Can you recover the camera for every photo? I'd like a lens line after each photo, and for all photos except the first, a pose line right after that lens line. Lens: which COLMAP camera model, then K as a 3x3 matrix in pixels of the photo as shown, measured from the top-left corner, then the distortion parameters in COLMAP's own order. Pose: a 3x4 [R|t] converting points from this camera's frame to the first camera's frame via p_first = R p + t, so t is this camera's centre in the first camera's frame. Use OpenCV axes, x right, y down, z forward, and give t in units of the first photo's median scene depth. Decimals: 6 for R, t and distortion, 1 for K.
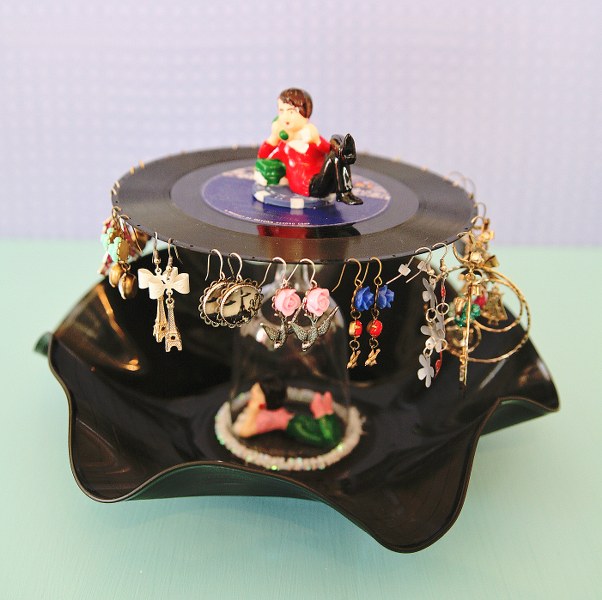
lens RADIAL K [[1497.8, 0, 299.2], [0, 1497.8, 299.3], [0, 0, 1]] dist [-0.033306, 0.000000]
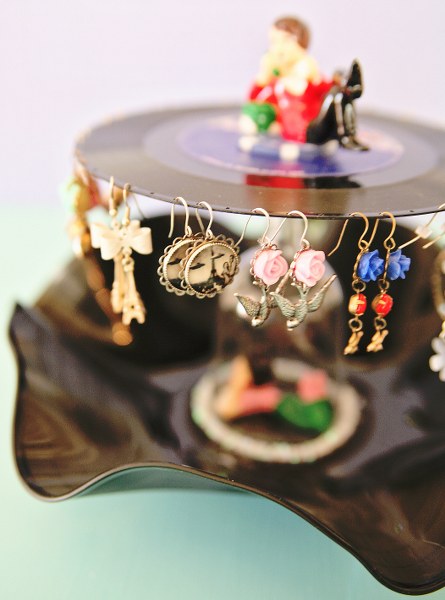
lens RADIAL K [[728.1, 0, 227.1], [0, 728.1, 294.1], [0, 0, 1]] dist [-0.026262, 0.000000]
pose [[0.993338, 0.030407, -0.111150, 0.011649], [-0.029301, 0.999504, 0.011572, 0.011796], [0.111447, -0.008238, 0.993736, 0.602979]]
